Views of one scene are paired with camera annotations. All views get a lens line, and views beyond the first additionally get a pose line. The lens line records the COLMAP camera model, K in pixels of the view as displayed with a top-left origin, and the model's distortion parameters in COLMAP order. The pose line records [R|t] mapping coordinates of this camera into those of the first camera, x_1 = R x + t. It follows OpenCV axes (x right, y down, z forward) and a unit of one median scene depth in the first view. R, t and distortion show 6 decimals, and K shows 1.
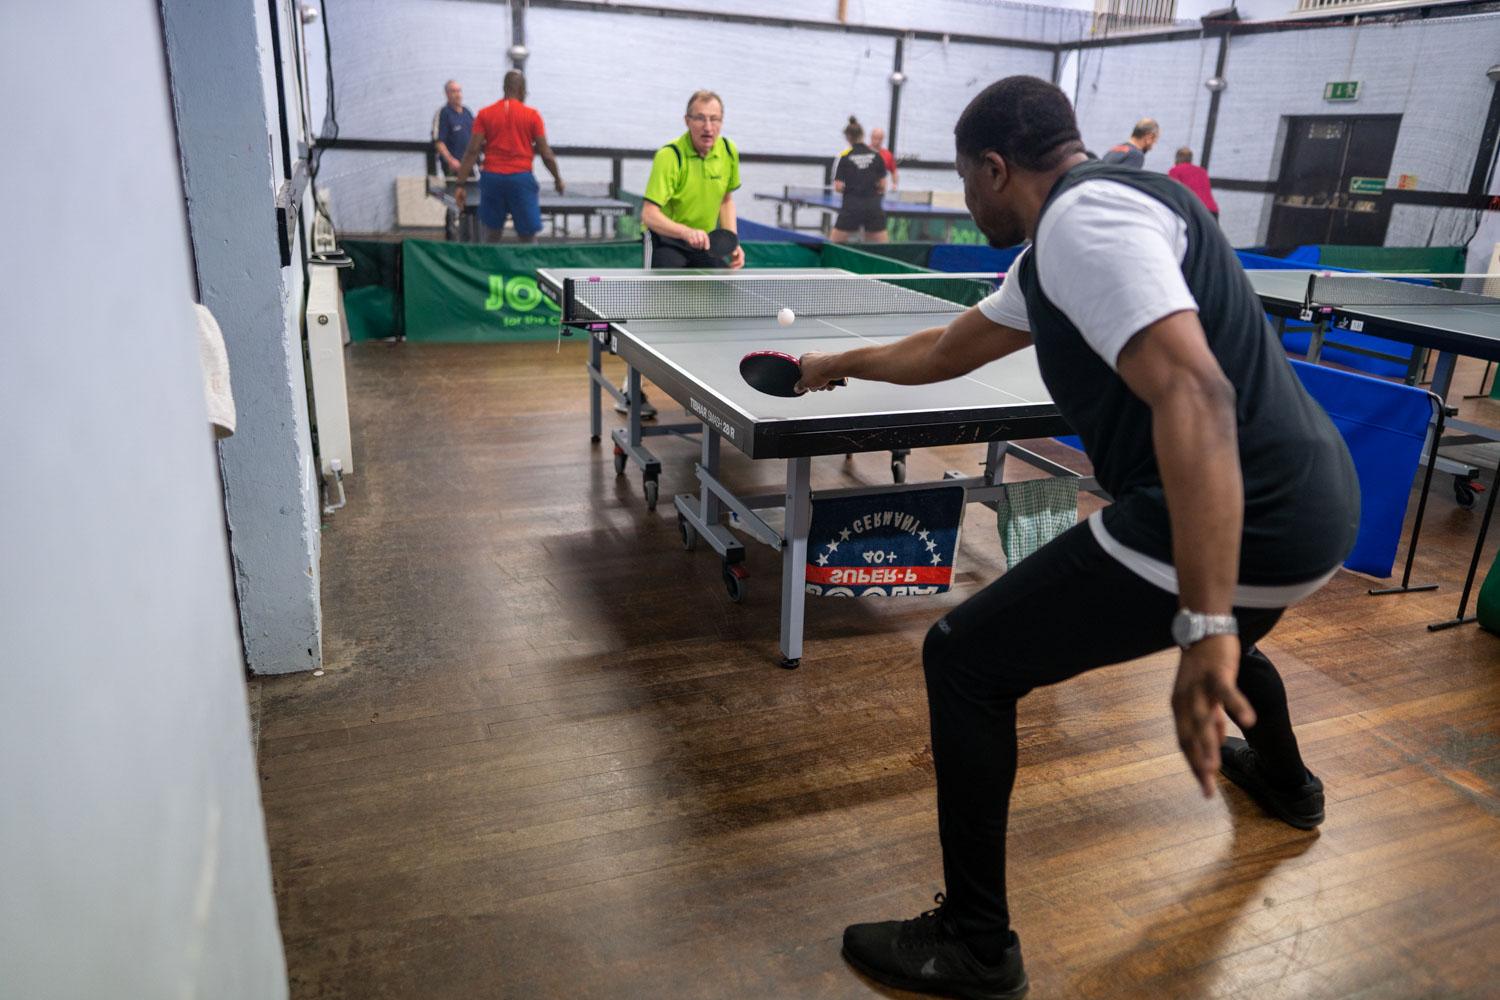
lens RADIAL K [[1037.0, 0, 756.2], [0, 1037.0, 501.3], [0, 0, 1]] dist [-0.042551, 0.038033]
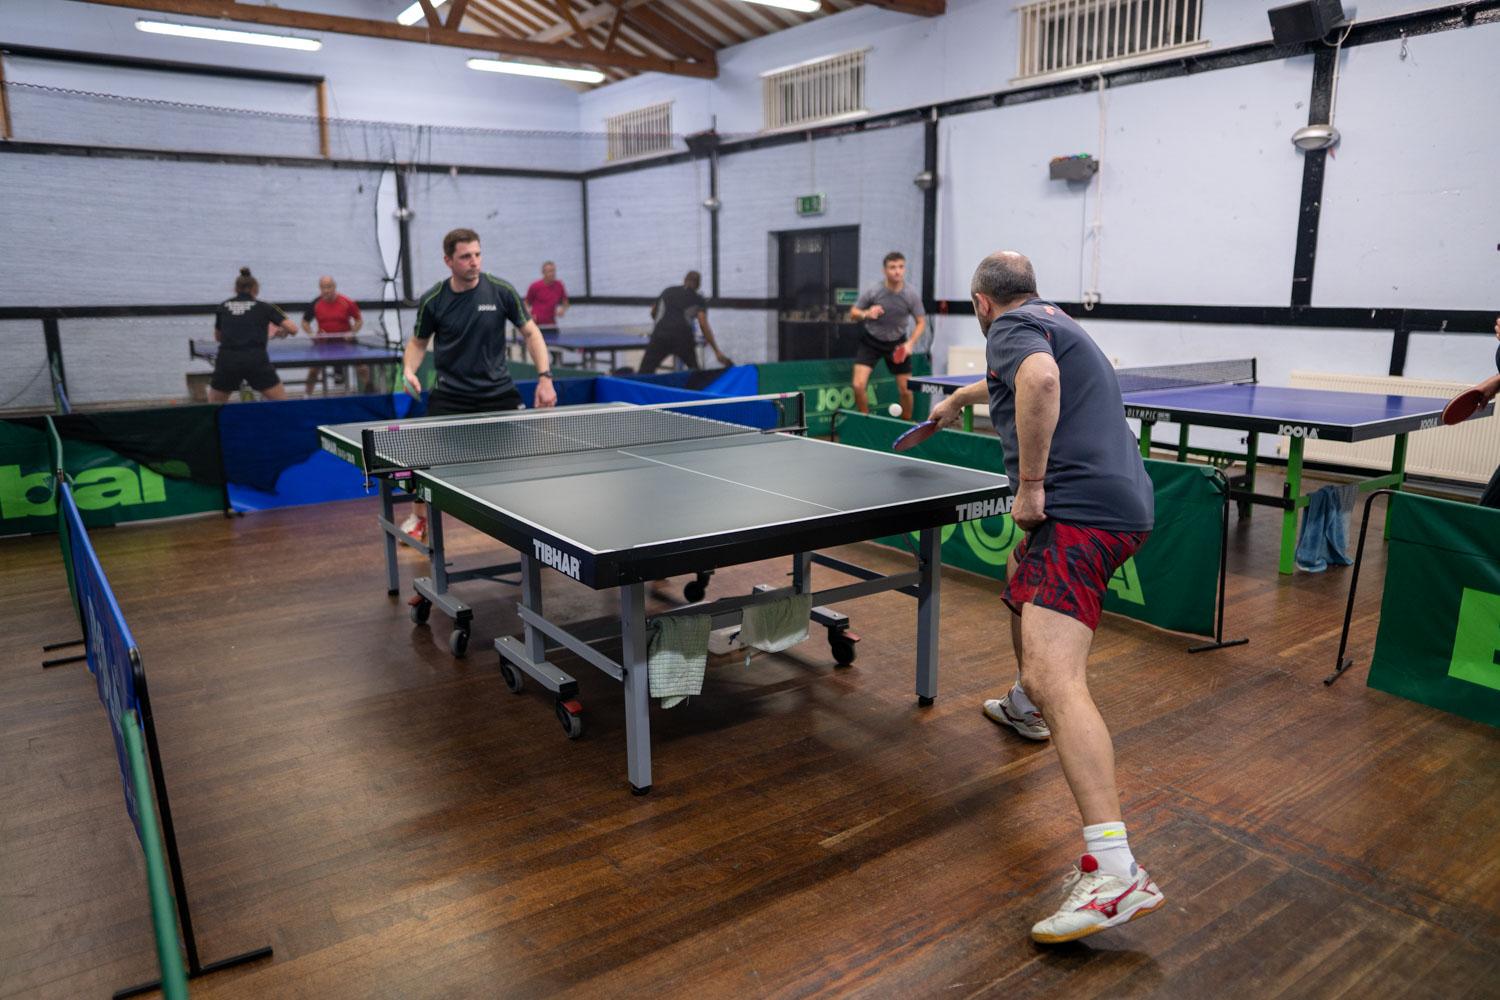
lens RADIAL K [[1037.4, 0, 750.0], [0, 1037.4, 500.0], [0, 0, 1]] dist [-0.045028, 0.042093]
pose [[0.967712, -0.103857, 0.229667, 0.251621], [0.130315, 0.986090, -0.103168, -0.027081], [-0.215758, 0.129766, 0.967786, 0.089873]]
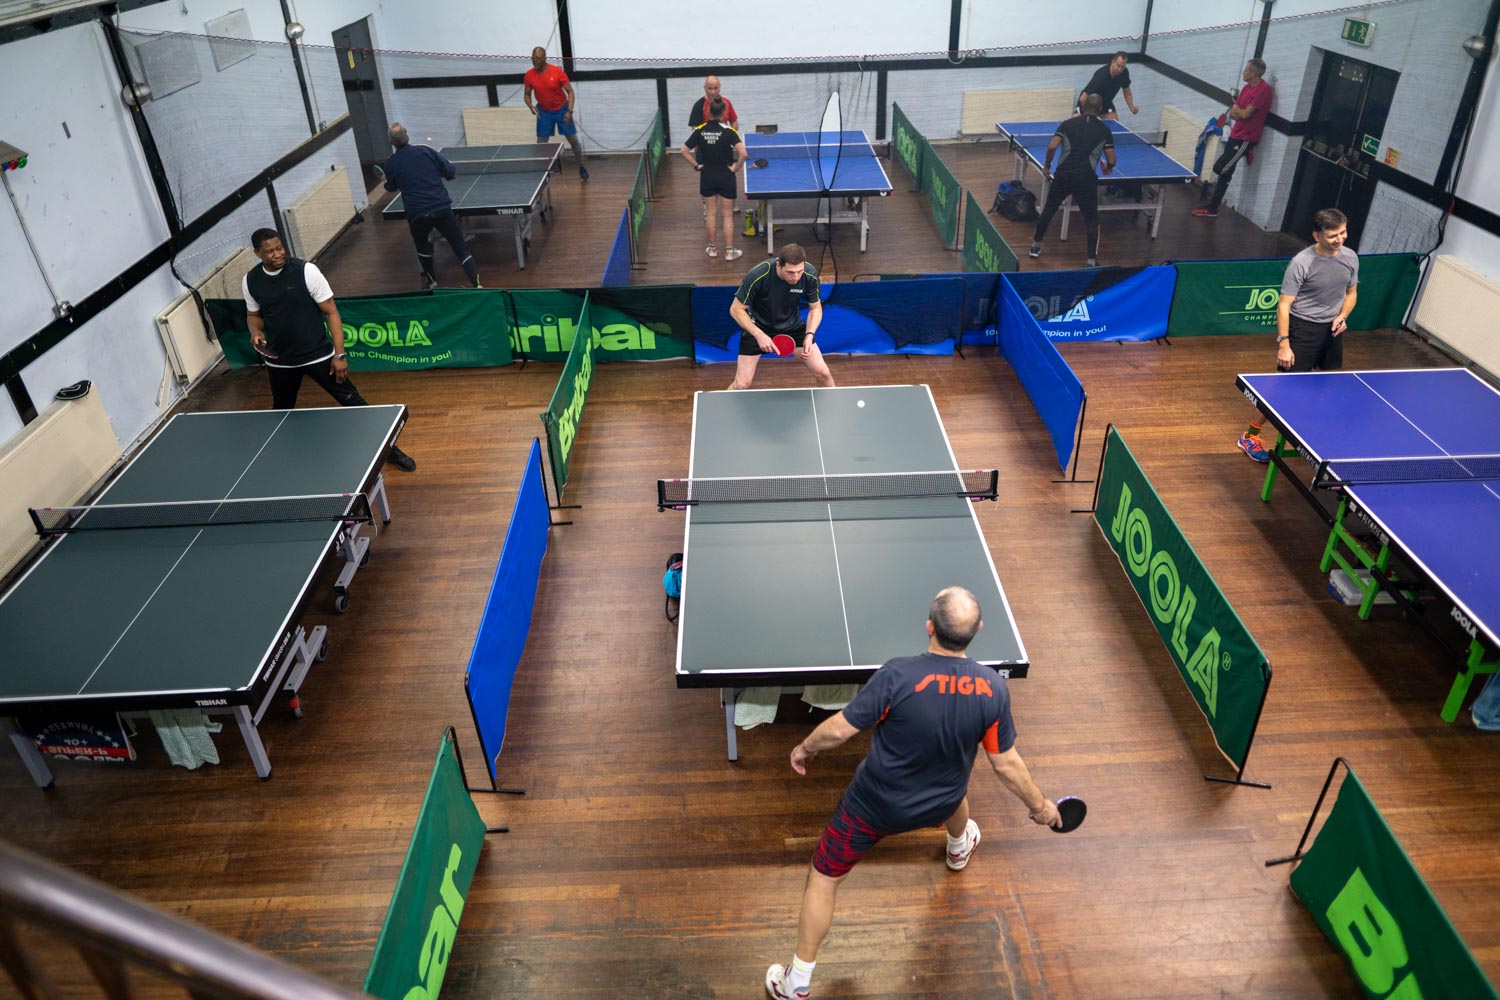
lens RADIAL K [[1037.0, 0, 756.2], [0, 1037.0, 501.3], [0, 0, 1]] dist [-0.042551, 0.038033]
pose [[0.940027, 0.119301, -0.319557, 0.406330], [-0.044611, 0.971794, 0.231573, -0.189319], [0.338171, -0.203429, 0.918835, -0.029046]]
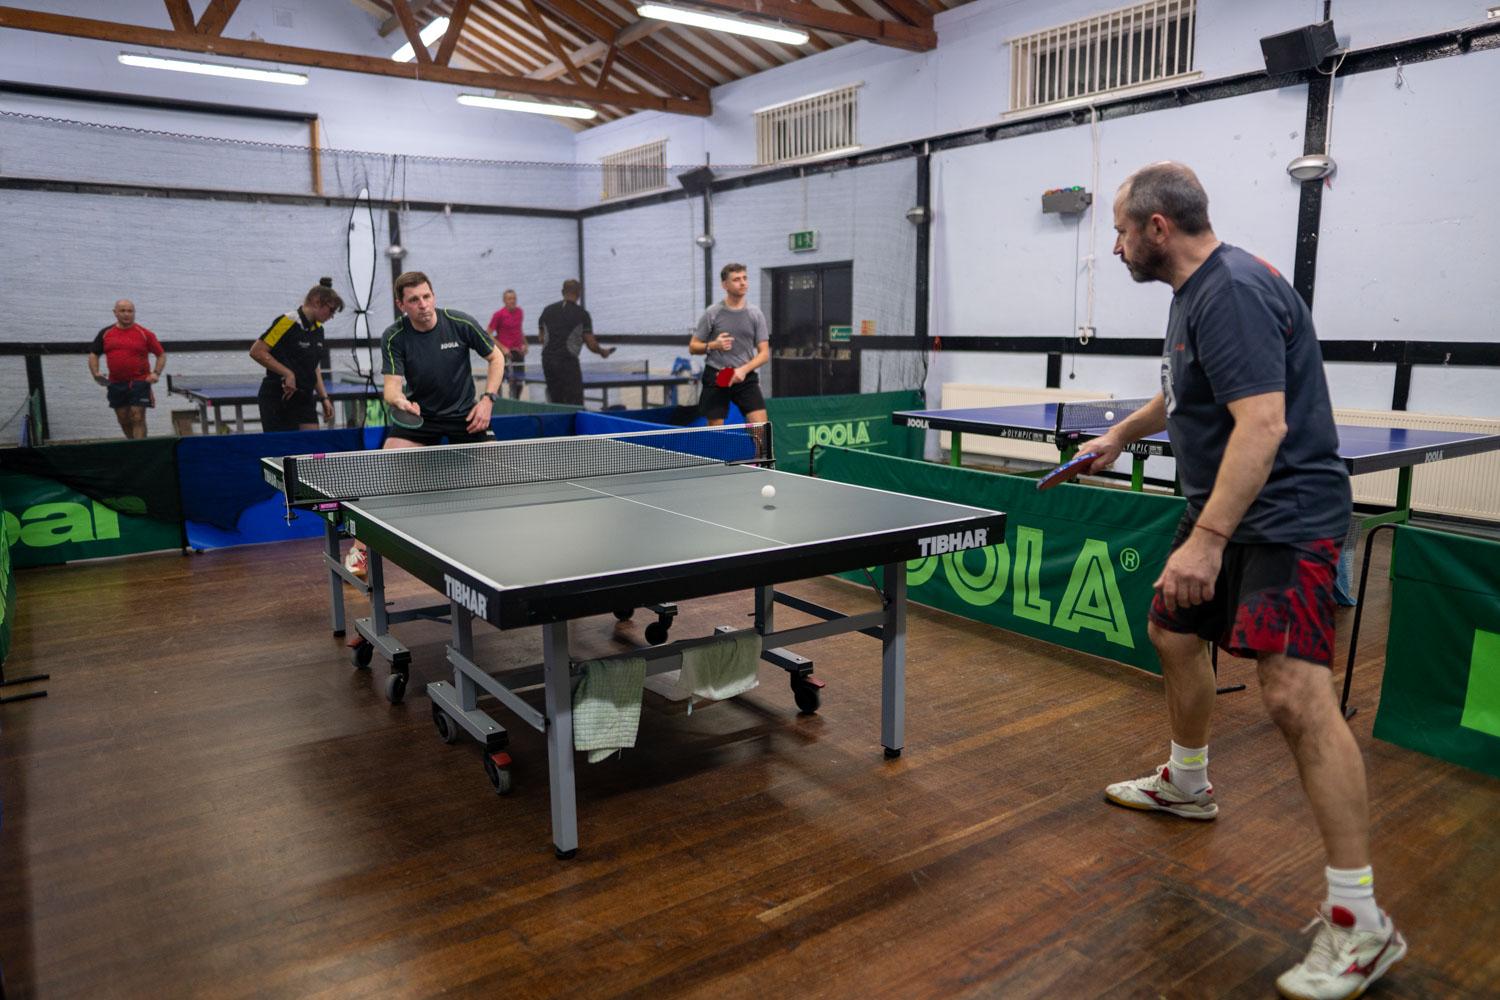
lens RADIAL K [[1037.0, 0, 756.2], [0, 1037.0, 501.3], [0, 0, 1]] dist [-0.042551, 0.038033]
pose [[0.968197, -0.093636, 0.232006, 0.270402], [0.129023, 0.981370, -0.142360, -0.025261], [-0.214354, 0.167767, 0.962240, 0.107434]]
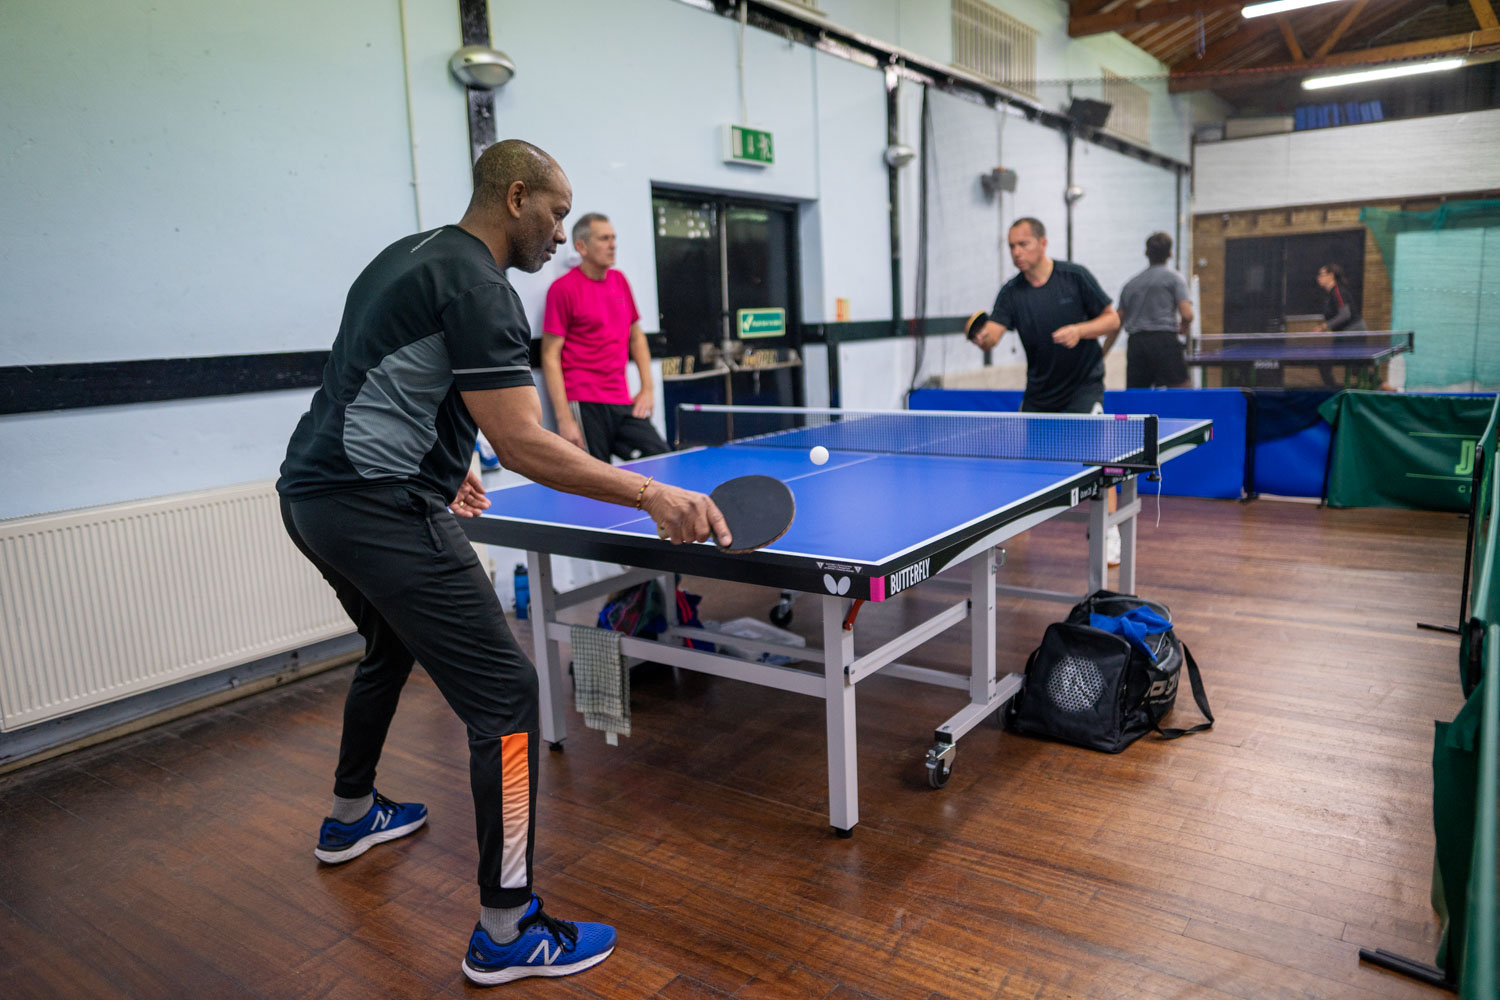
lens RADIAL K [[1037.0, 0, 756.2], [0, 1037.0, 501.3], [0, 0, 1]] dist [-0.042551, 0.038033]
pose [[-0.545112, -0.171561, 0.820621, 0.119466], [0.287020, 0.881496, 0.374946, -0.421021], [-0.787700, 0.439923, -0.431273, 1.248947]]
